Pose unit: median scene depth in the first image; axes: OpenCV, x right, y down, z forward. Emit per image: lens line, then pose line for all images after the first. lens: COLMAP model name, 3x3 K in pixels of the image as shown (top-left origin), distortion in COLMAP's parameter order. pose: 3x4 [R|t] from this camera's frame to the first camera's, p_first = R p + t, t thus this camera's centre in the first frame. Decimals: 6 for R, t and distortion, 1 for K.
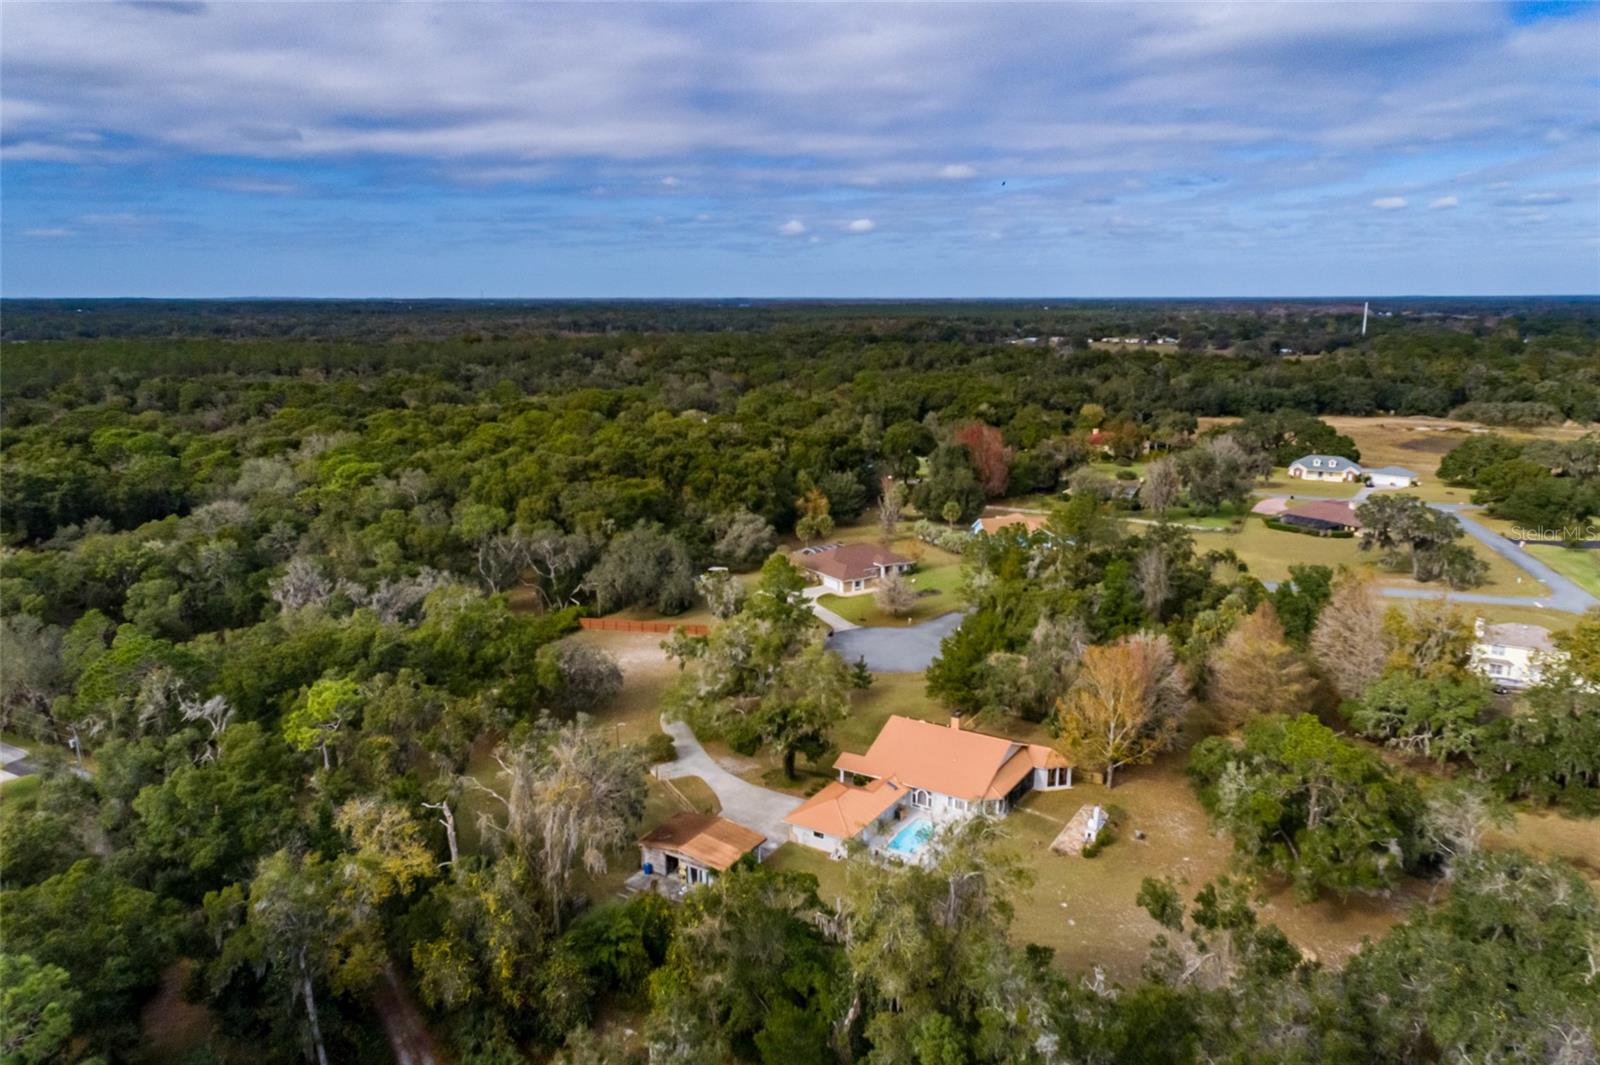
lens RADIAL K [[1074.5, 0, 812.2], [0, 1074.5, 532.8], [0, 0, 1]] dist [-0.000674, 0.007741]
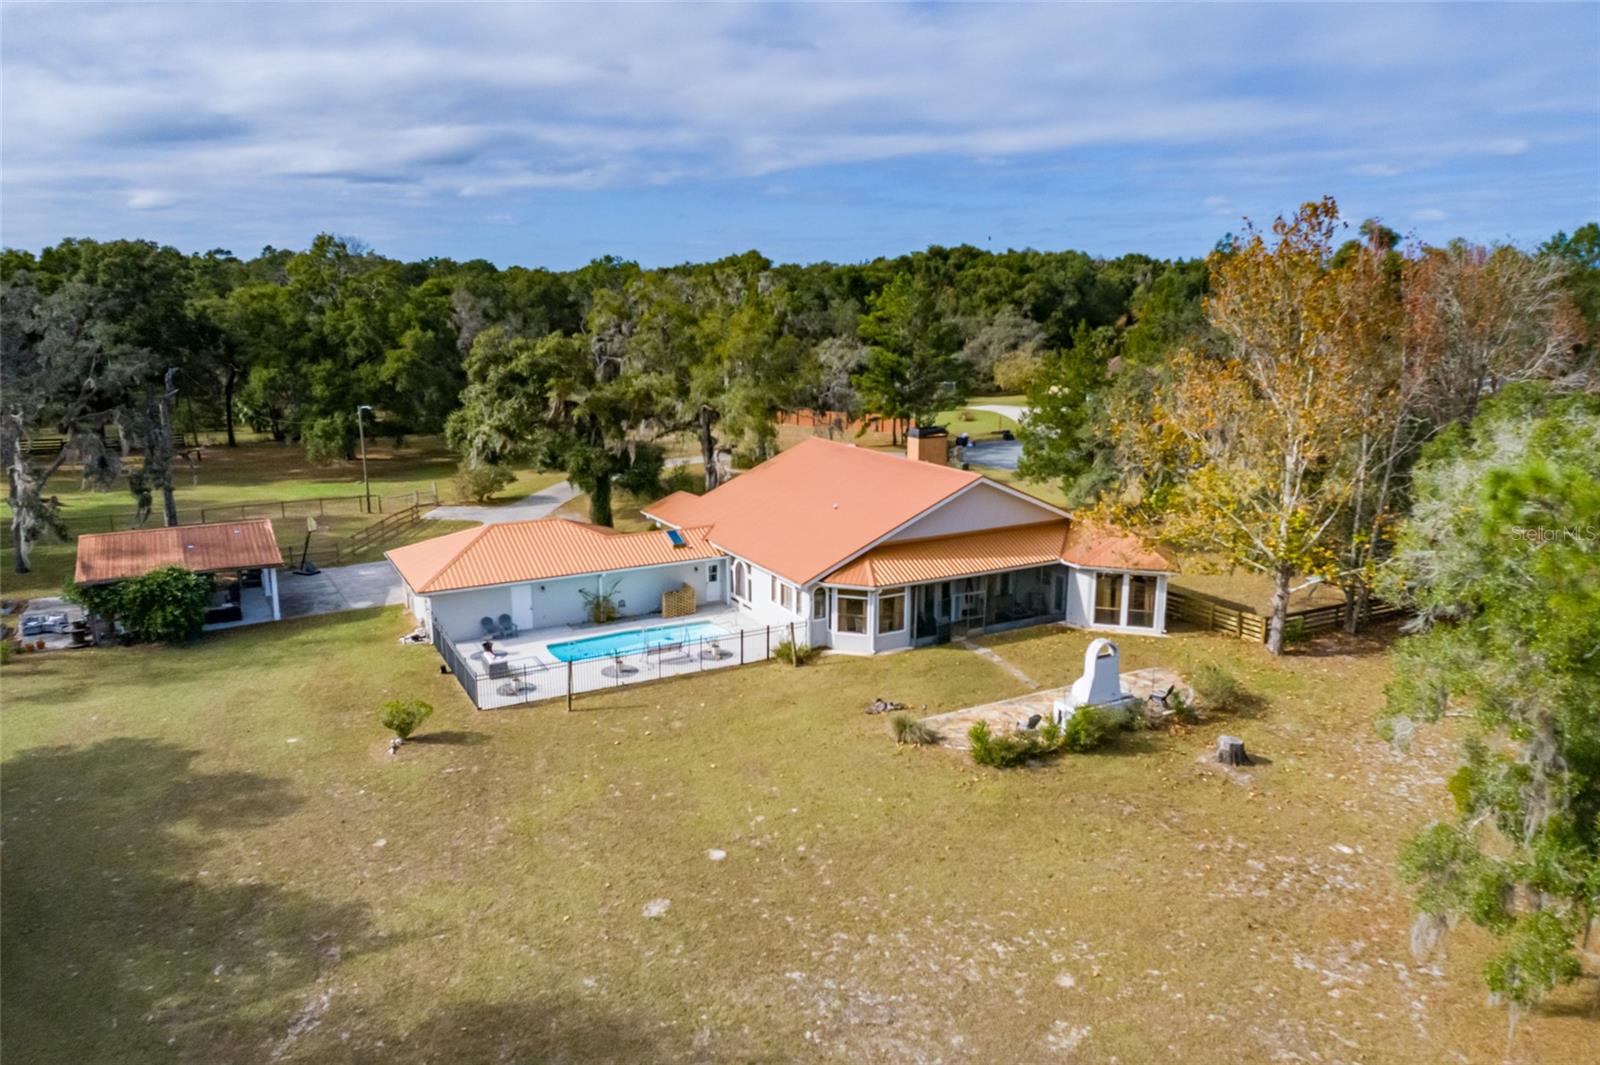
lens RADIAL K [[1074.5, 0, 810.7], [0, 1074.5, 536.3], [0, 0, 1]] dist [-0.000674, 0.007741]
pose [[0.859734, 0.099525, -0.500950, 0.236665], [-0.103551, 0.994426, 0.019850, 0.156024], [0.500134, 0.034808, 0.865248, 0.465379]]
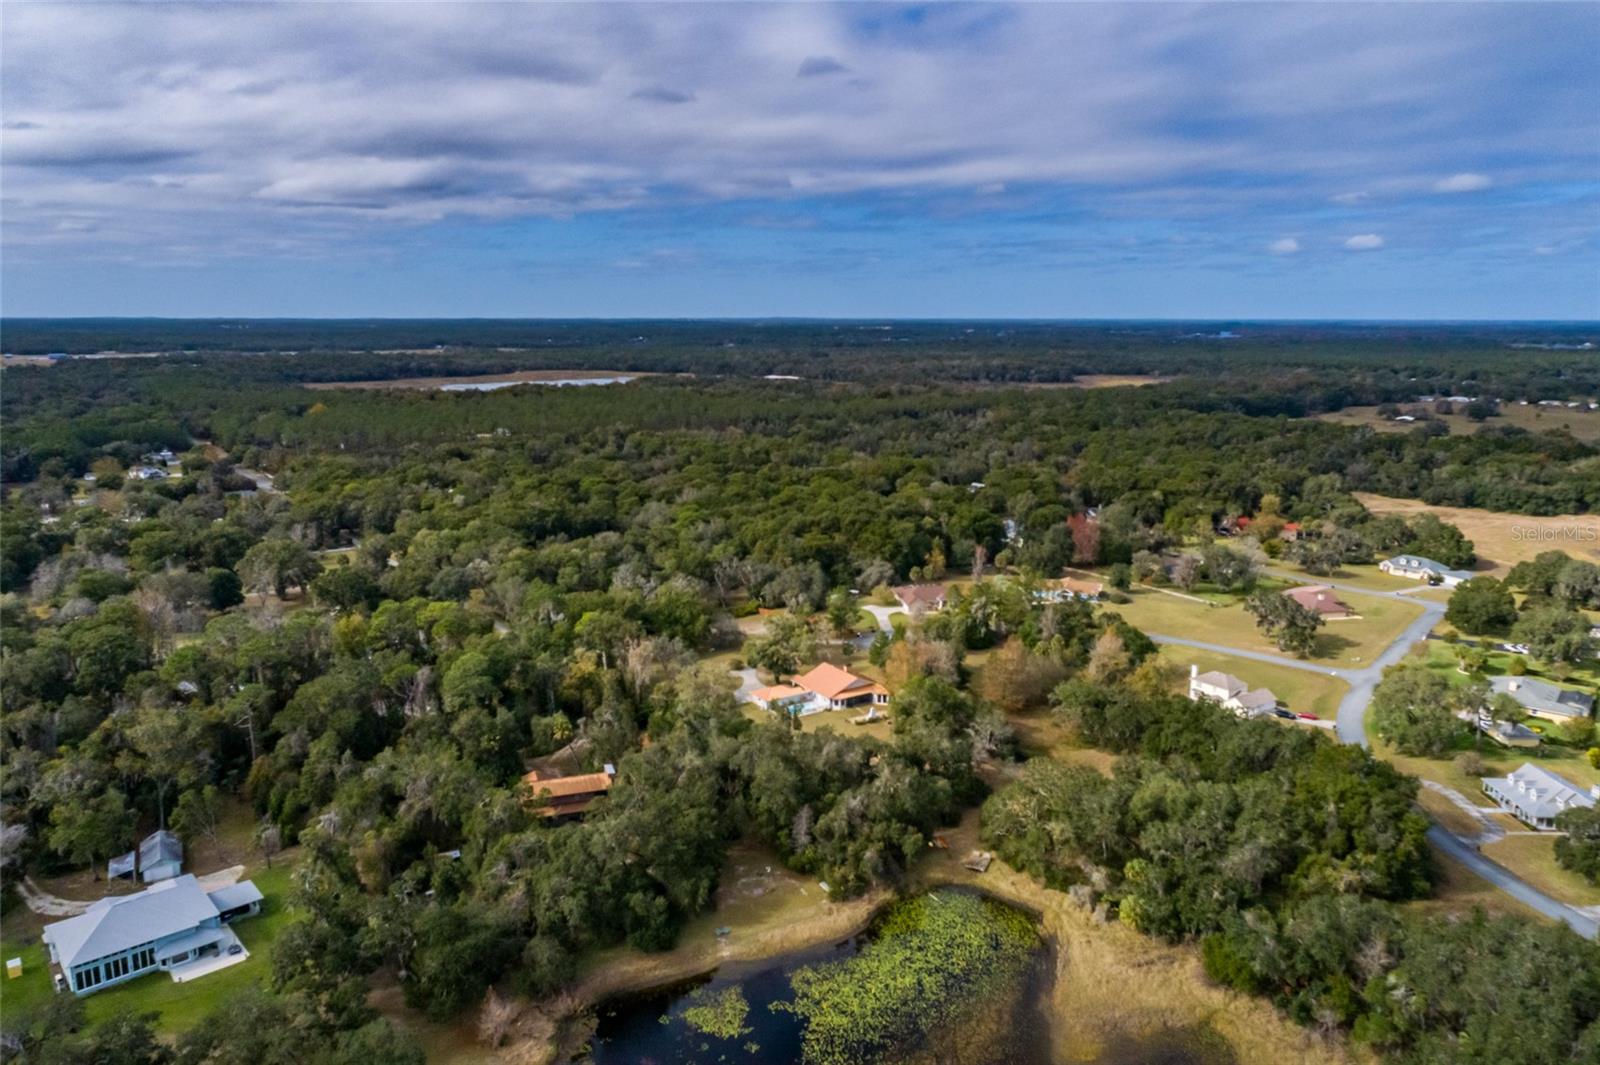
lens RADIAL K [[1143.6, 0, 798.1], [0, 1143.6, 540.9], [0, 0, 1]] dist [0.073644, 0.001756]
pose [[0.892018, 0.087278, -0.443494, 0.800538], [-0.090760, 0.995782, 0.013416, -0.078918], [0.442794, 0.028284, 0.896177, -0.863189]]
